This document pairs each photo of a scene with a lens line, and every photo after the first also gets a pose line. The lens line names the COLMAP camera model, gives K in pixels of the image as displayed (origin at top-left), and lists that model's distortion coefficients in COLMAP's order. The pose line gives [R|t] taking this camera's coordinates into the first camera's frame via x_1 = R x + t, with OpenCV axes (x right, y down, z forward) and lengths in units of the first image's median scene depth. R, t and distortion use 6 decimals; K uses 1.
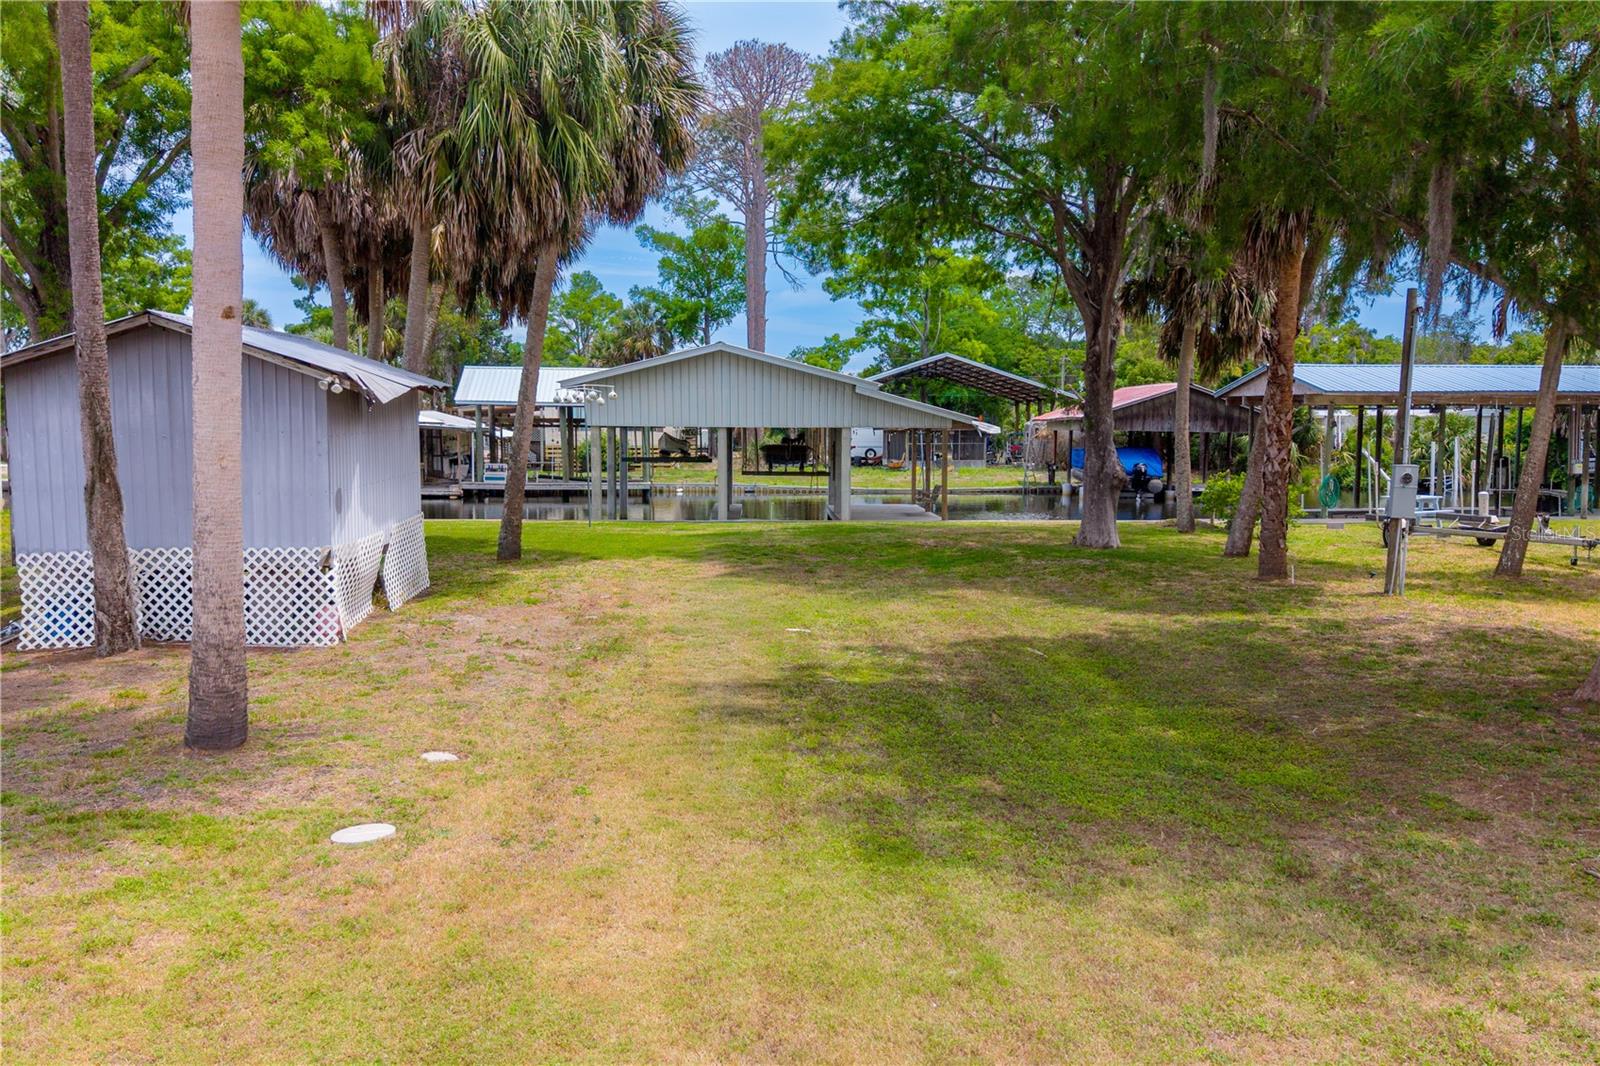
lens RADIAL K [[1263.6, 0, 800.0], [0, 1263.6, 533.0], [0, 0, 1]] dist [0.011321, 0.002079]
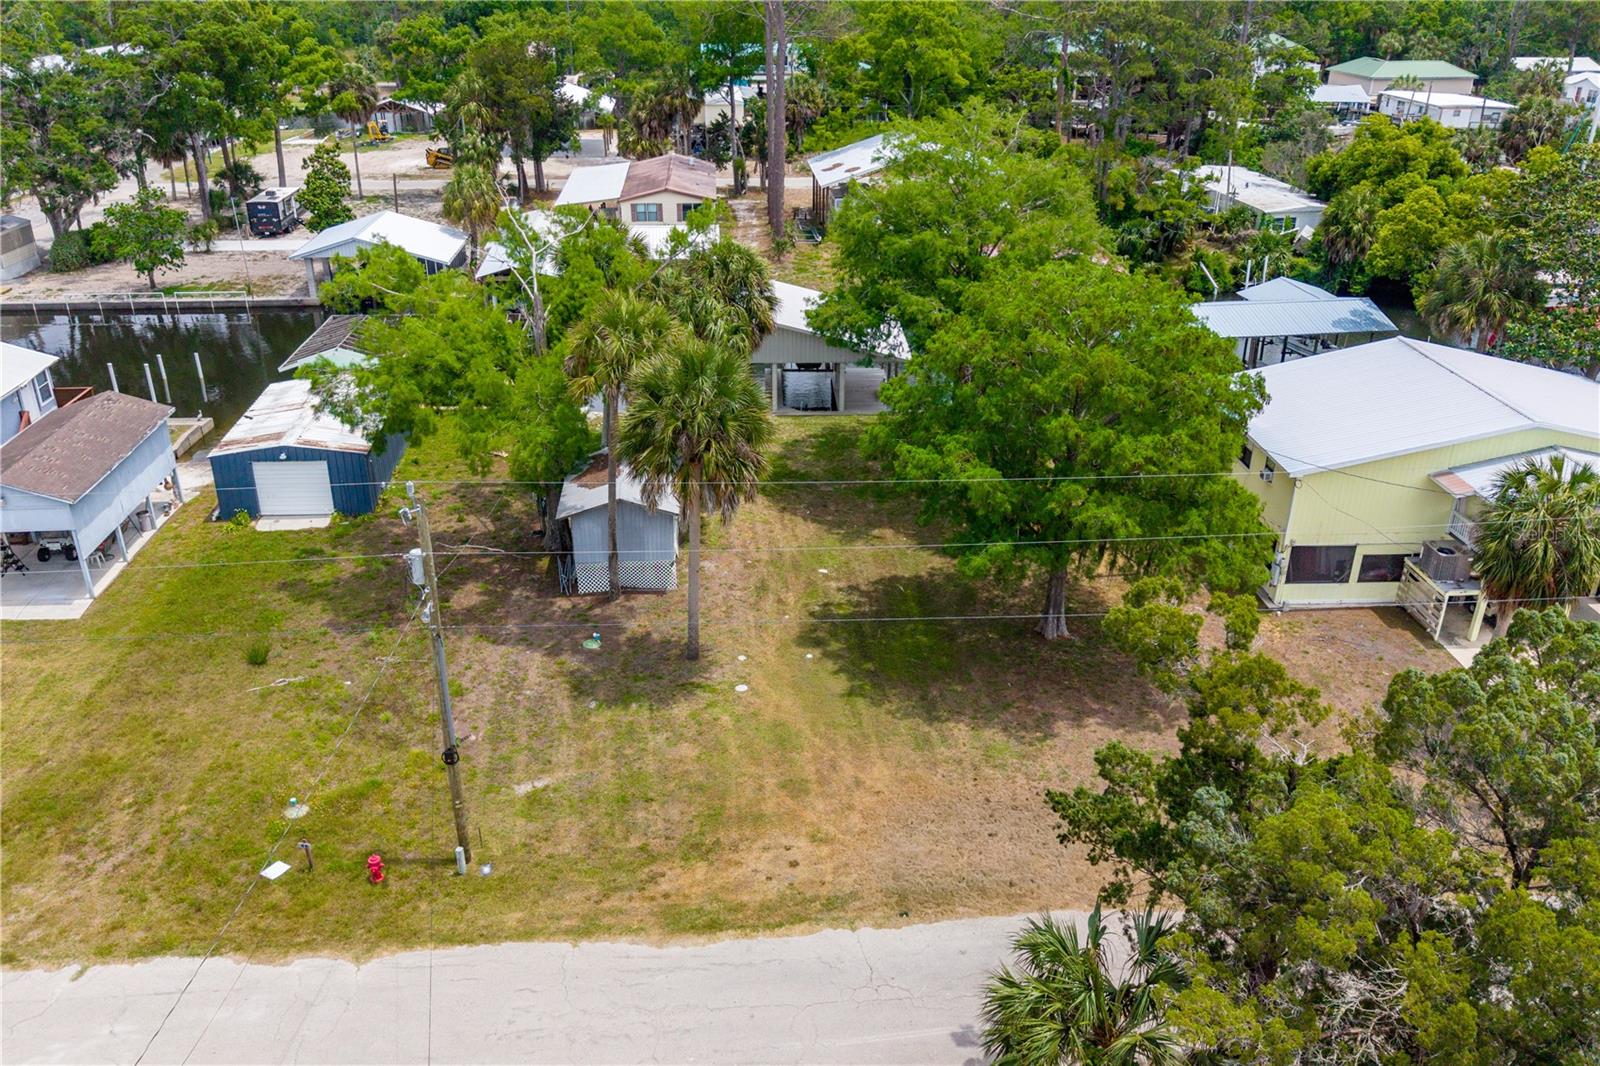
lens RADIAL K [[1263.6, 0, 800.0], [0, 1263.6, 533.0], [0, 0, 1]] dist [0.011321, 0.002079]
pose [[0.999983, 0.004428, 0.003836, -0.015707], [-0.005461, 0.941572, 0.336766, -0.236822], [-0.002121, -0.336781, 0.941581, -0.409250]]
